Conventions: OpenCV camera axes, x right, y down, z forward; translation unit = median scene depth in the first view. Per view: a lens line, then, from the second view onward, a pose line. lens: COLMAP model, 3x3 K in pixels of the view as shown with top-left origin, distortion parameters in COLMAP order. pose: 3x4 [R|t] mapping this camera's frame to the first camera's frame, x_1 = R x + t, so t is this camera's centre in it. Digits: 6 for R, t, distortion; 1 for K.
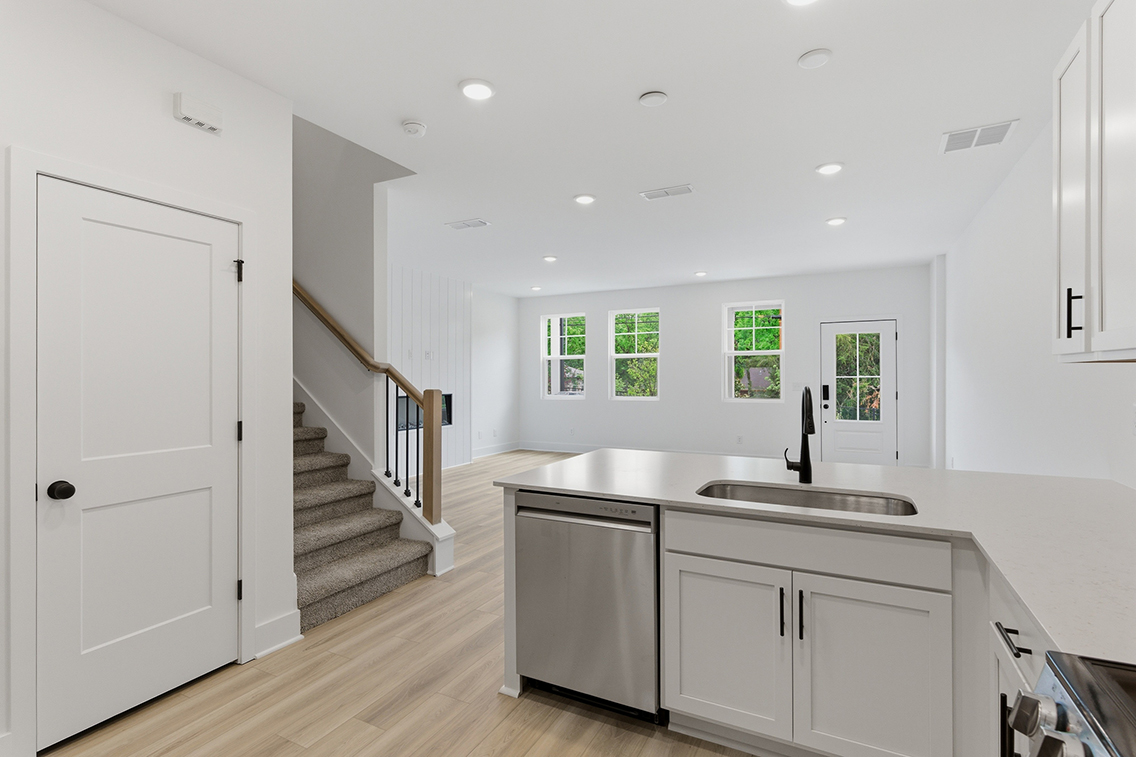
lens RADIAL K [[553.3, 0, 567.0], [0, 553.3, 373.7], [0, 0, 1]] dist [0.003221, 0.000107]
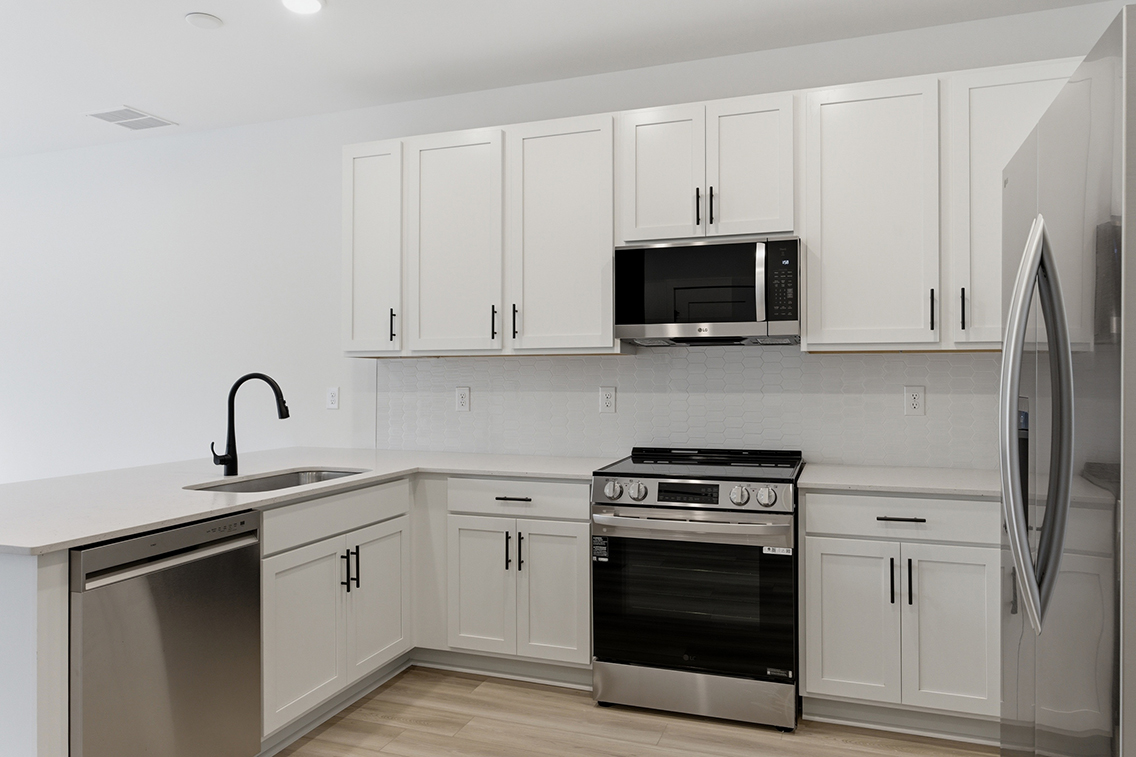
lens RADIAL K [[803.7, 0, 565.7], [0, 803.7, 379.3], [0, 0, 1]] dist [0.003449, 0.004435]
pose [[-0.140304, 0.002098, 0.990106, -1.022505], [-0.001266, 0.999997, -0.002298, 0.034234], [-0.990108, -0.001576, -0.140301, 0.625877]]
